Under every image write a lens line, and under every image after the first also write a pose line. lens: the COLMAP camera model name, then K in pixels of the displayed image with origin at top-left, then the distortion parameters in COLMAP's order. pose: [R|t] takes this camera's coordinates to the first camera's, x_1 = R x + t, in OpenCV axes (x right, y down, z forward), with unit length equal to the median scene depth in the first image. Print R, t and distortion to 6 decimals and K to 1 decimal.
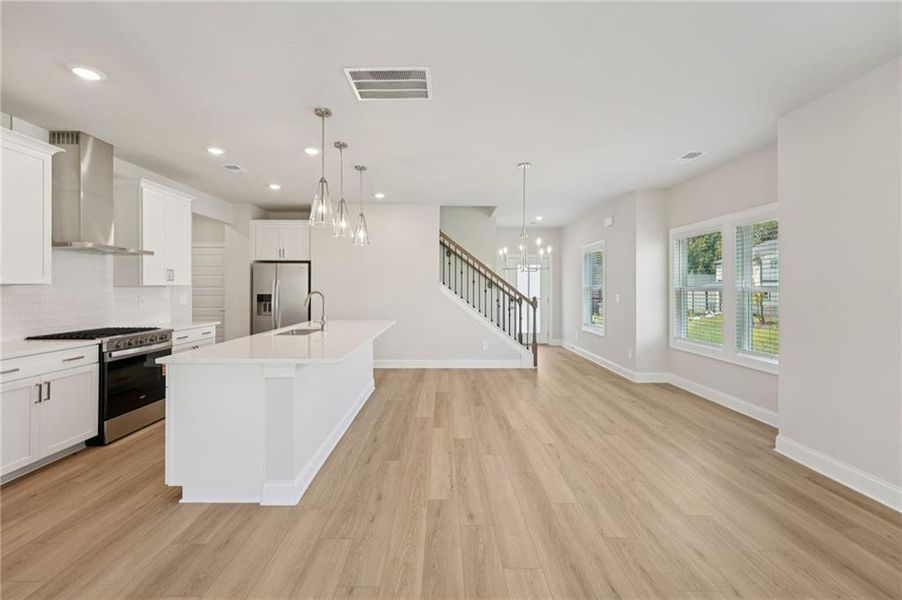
lens RADIAL K [[370.2, 0, 442.2], [0, 370.2, 286.3], [0, 0, 1]] dist [0.002183, -0.001535]
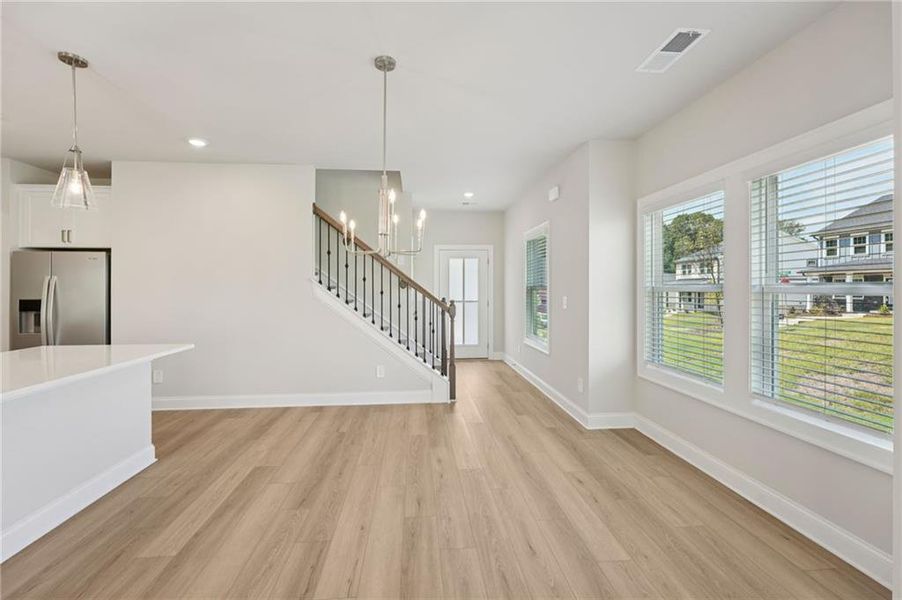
lens RADIAL K [[370.2, 0, 443.9], [0, 370.2, 287.0], [0, 0, 1]] dist [0.002183, -0.001535]
pose [[0.996789, -0.004450, 0.079953, 0.254980], [0.004333, 0.999989, 0.001629, 0.002520], [-0.079959, -0.001278, 0.996797, 0.430722]]
